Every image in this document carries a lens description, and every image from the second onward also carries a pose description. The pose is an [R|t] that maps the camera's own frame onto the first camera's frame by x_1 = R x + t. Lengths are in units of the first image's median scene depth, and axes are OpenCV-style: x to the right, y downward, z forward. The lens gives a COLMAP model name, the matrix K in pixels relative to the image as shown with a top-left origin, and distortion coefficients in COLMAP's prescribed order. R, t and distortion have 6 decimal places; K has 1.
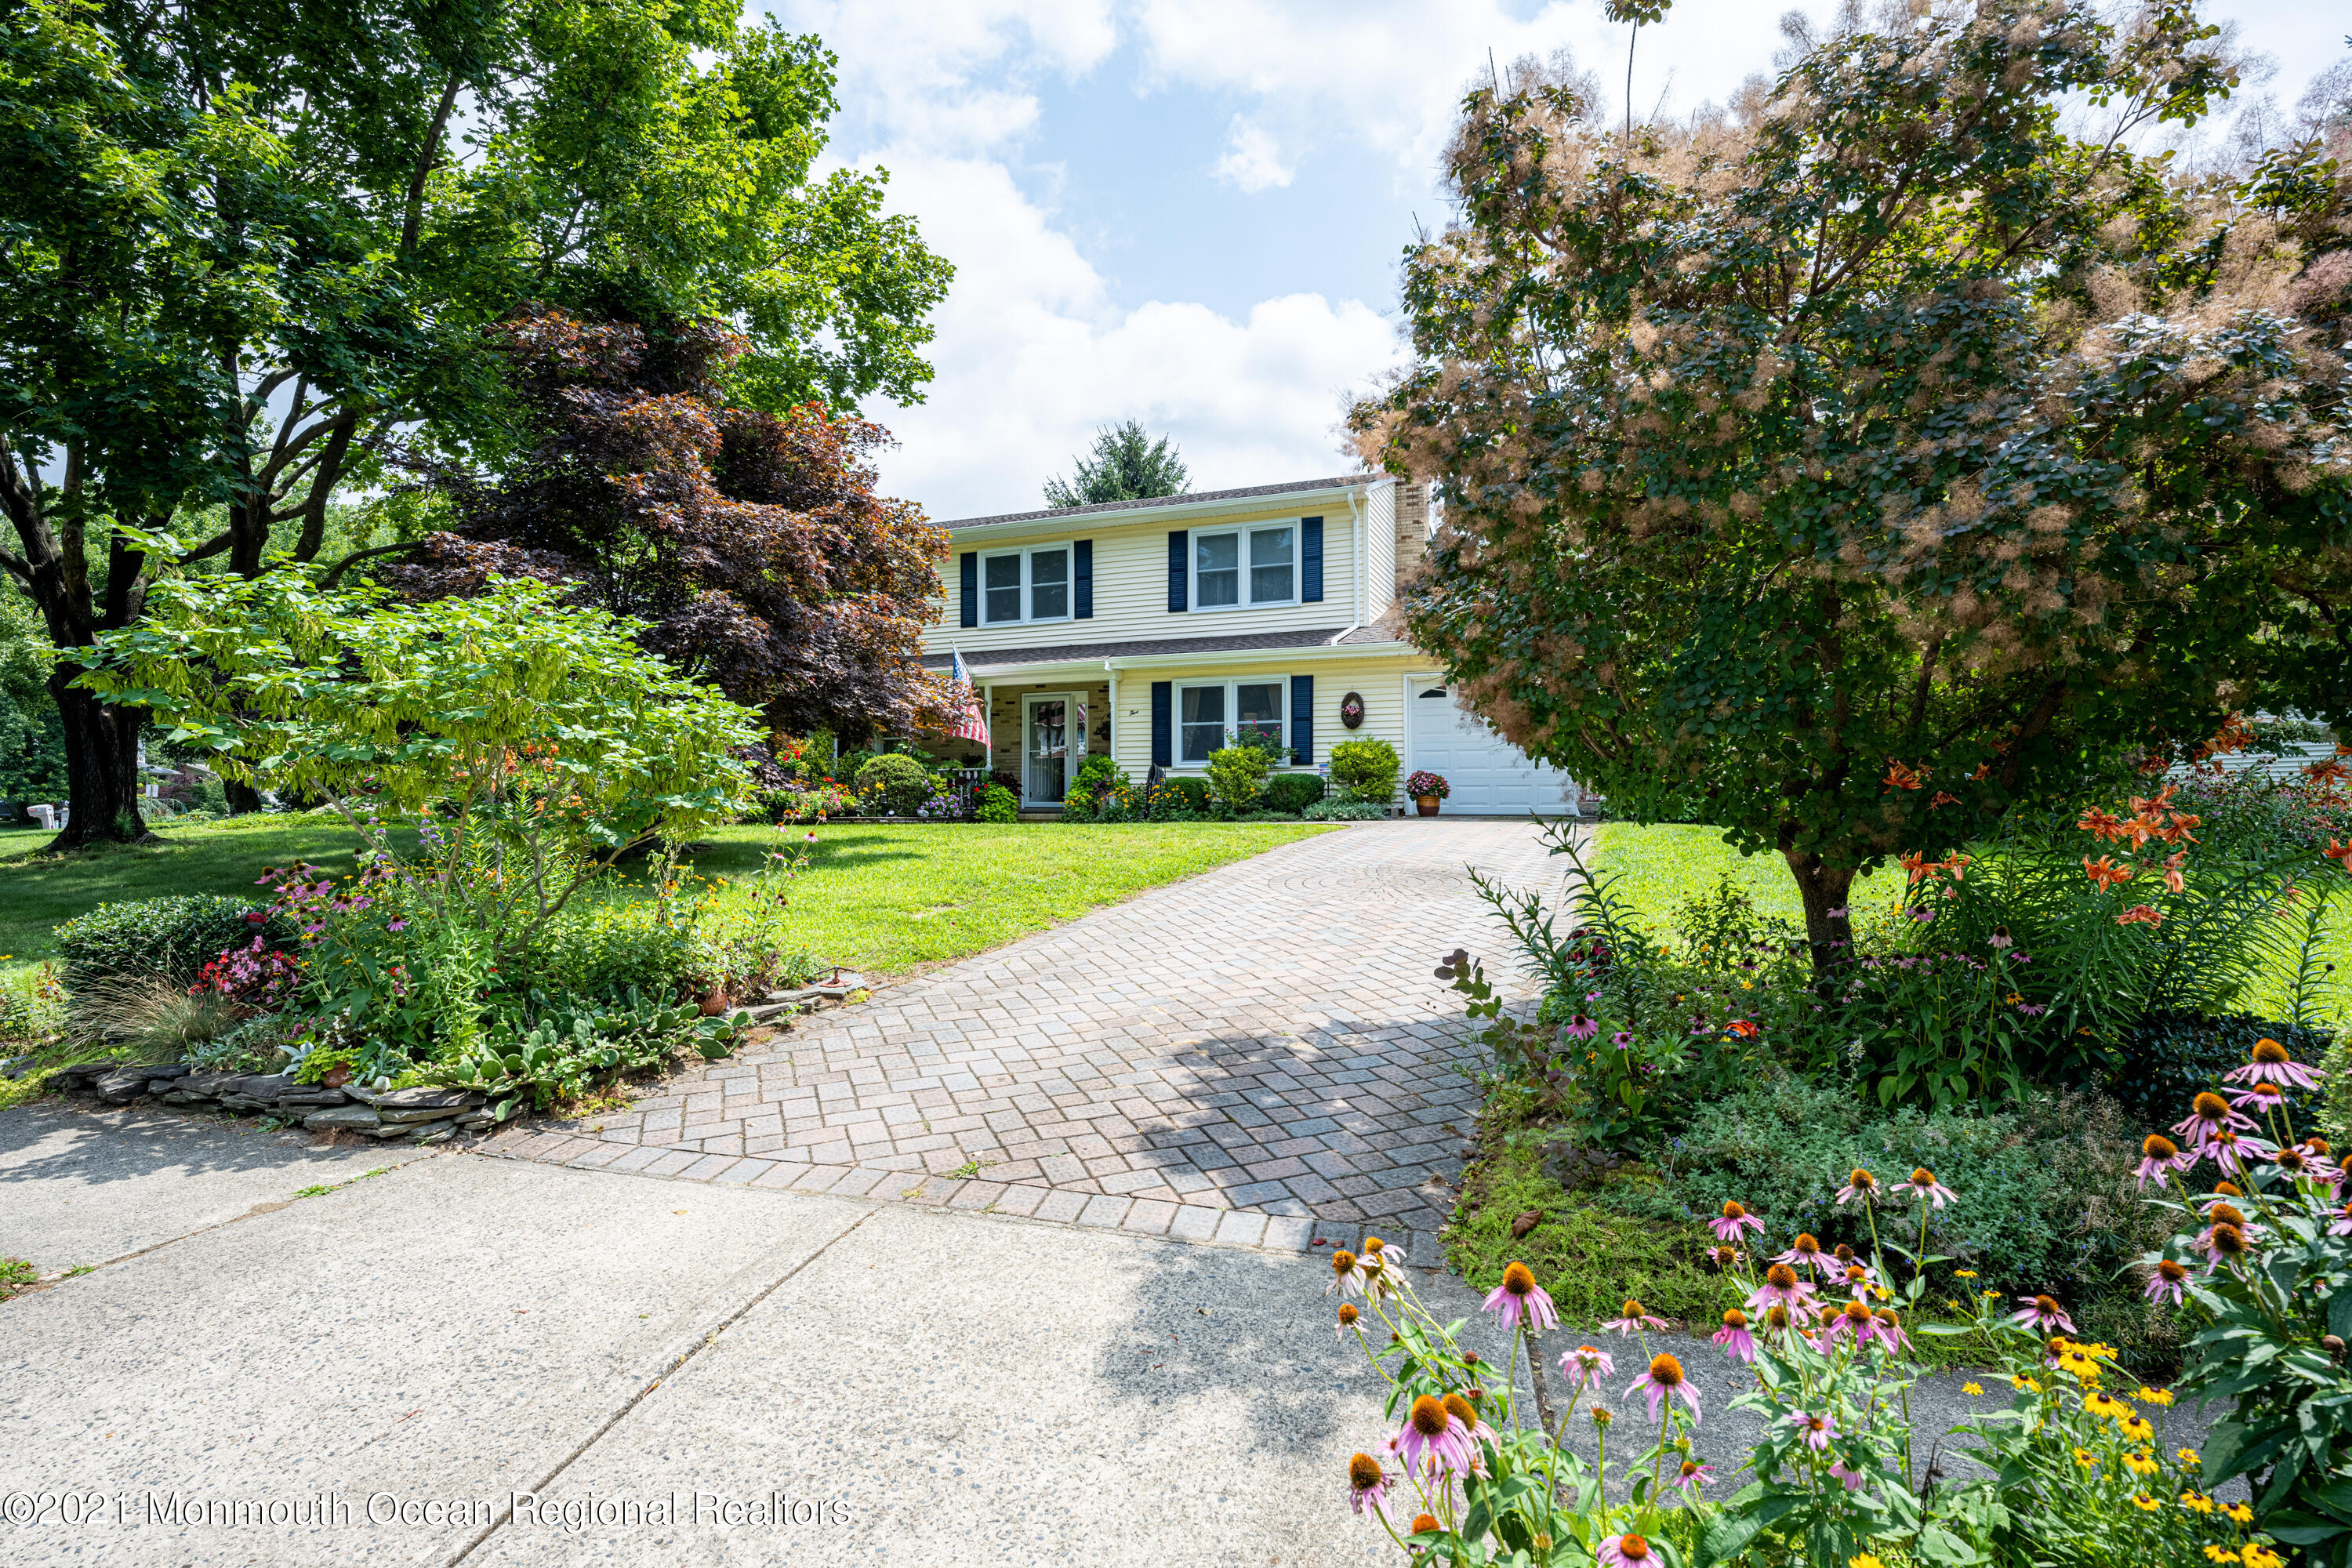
lens RADIAL K [[1157.4, 0, 1176.0], [0, 1157.4, 784.0], [0, 0, 1]] dist [-0.000166, -0.000008]
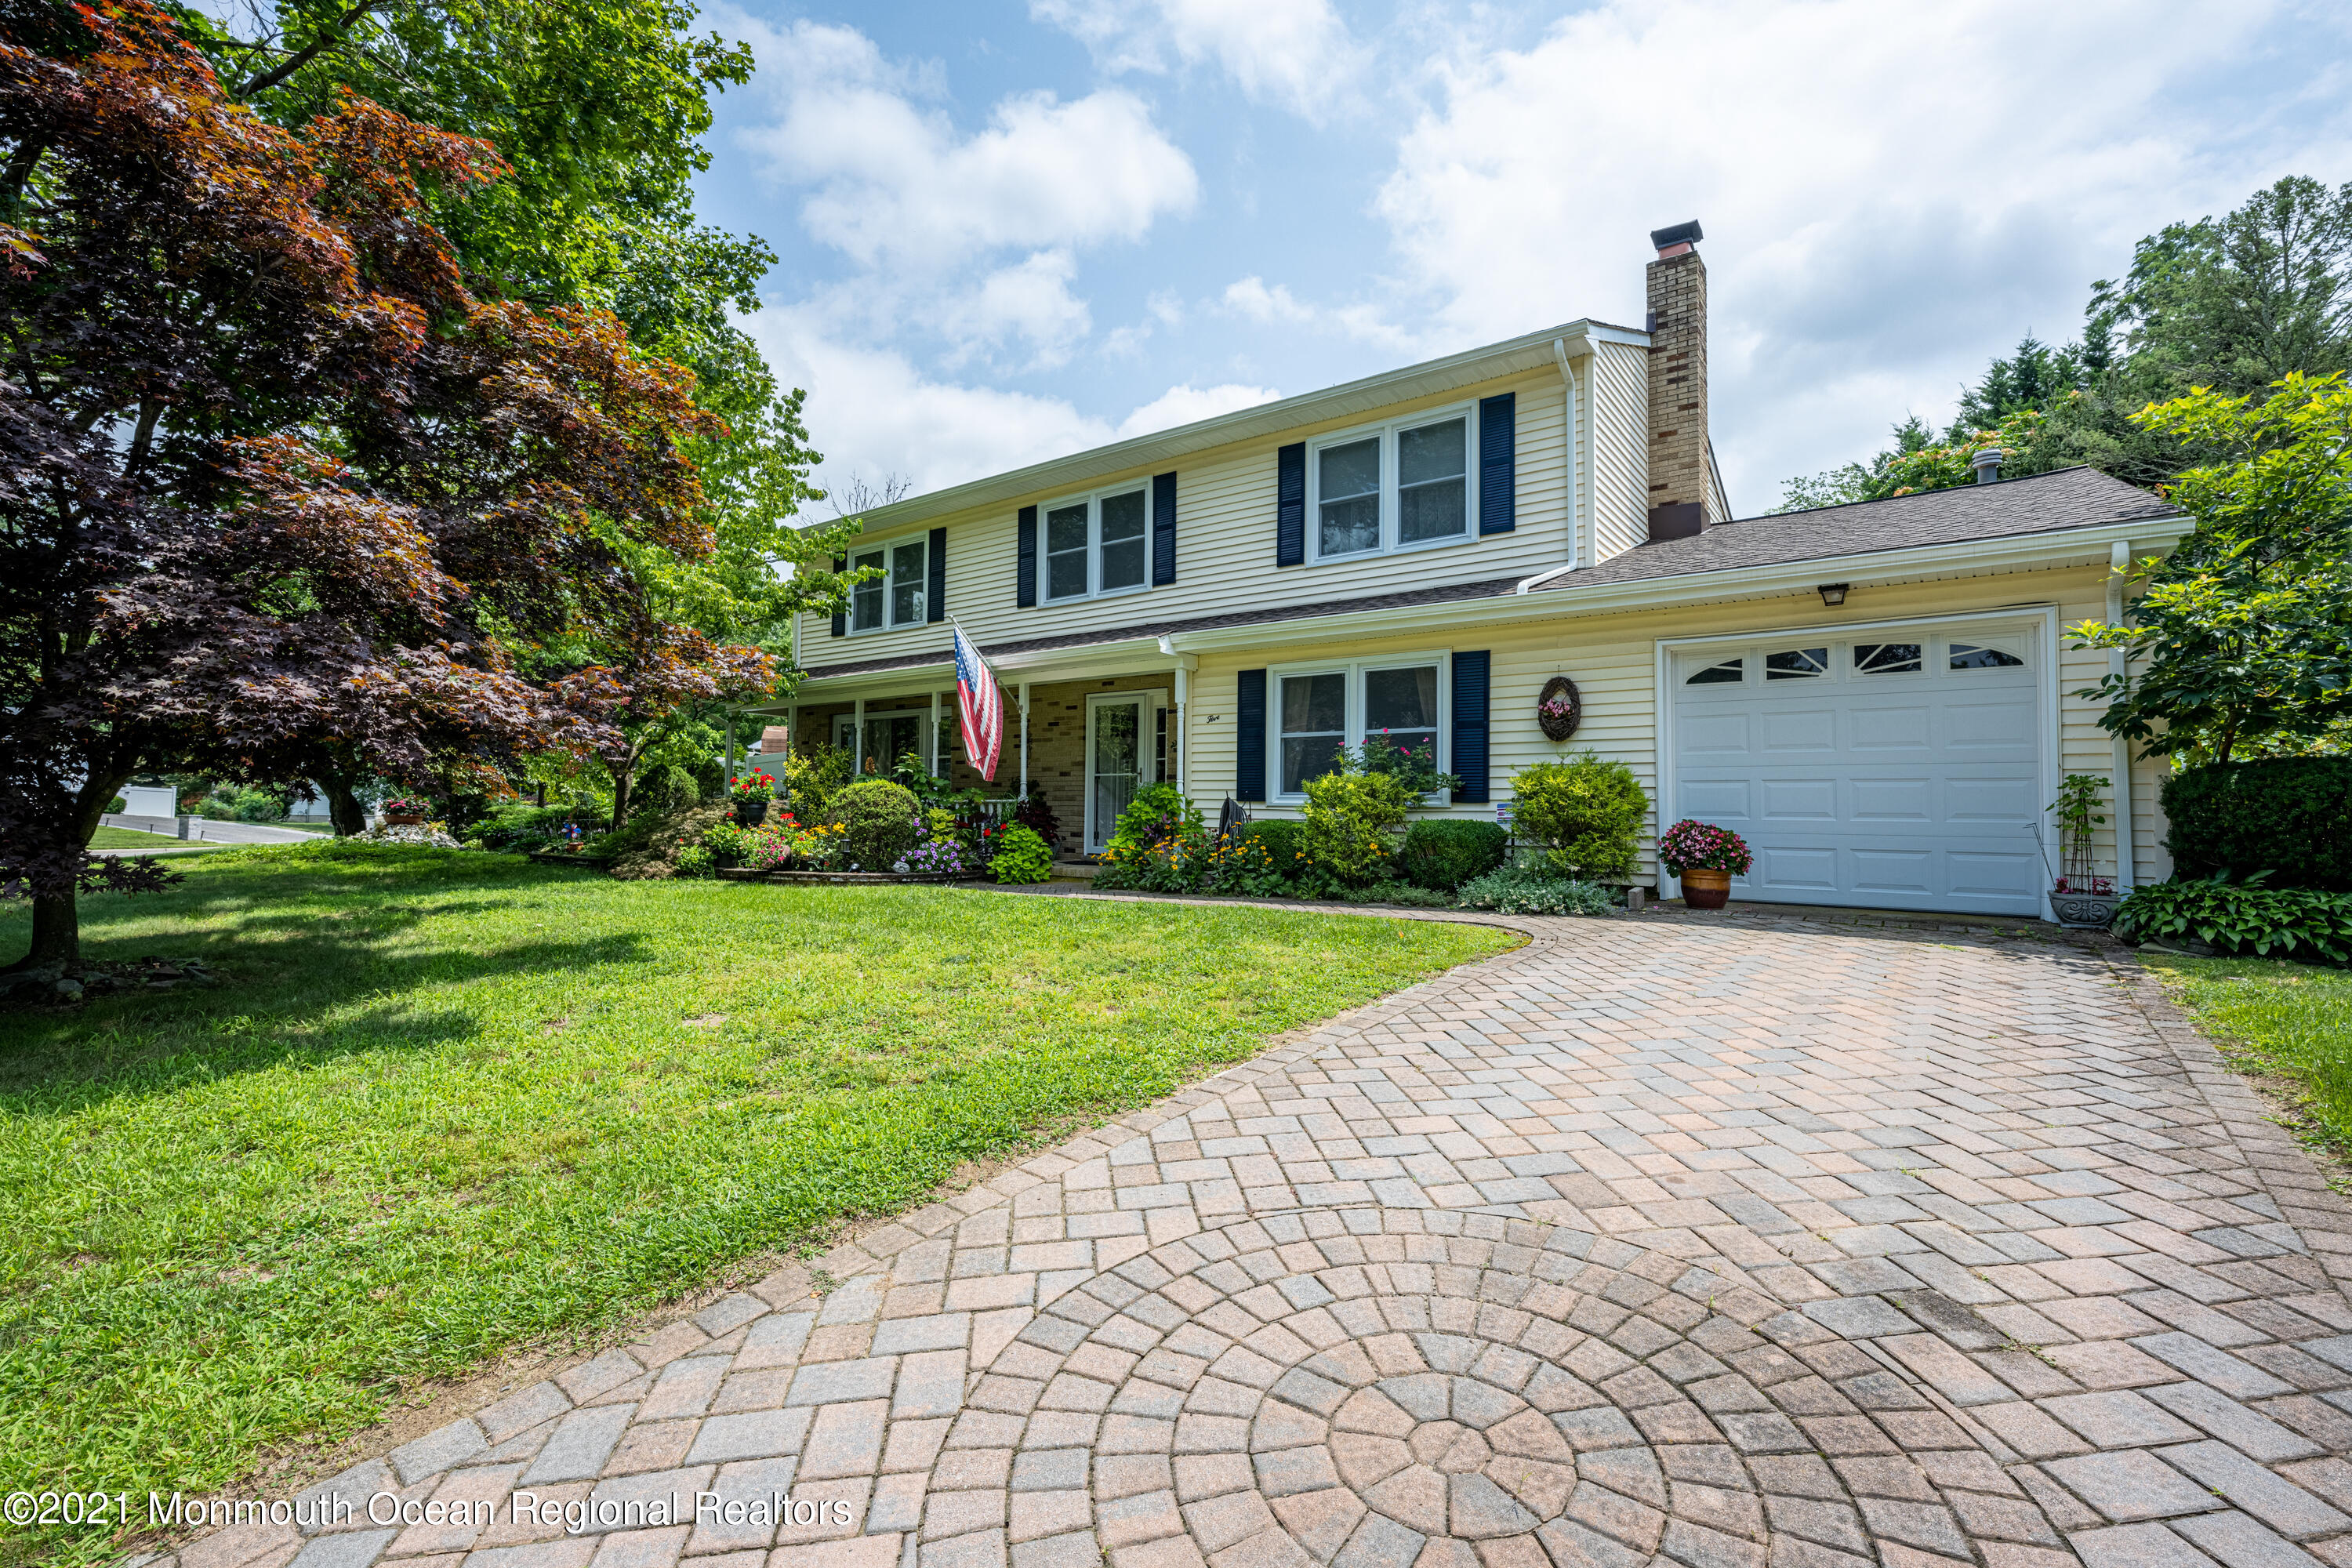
lens RADIAL K [[1029.0, 0, 1174.3], [0, 1029.0, 768.7], [0, 0, 1]] dist [0.000619, 0.000024]
pose [[0.964380, -0.002276, -0.264512, 0.098870], [-0.001574, 0.999896, -0.014344, -0.025137], [0.264517, 0.014249, 0.964276, 0.440044]]
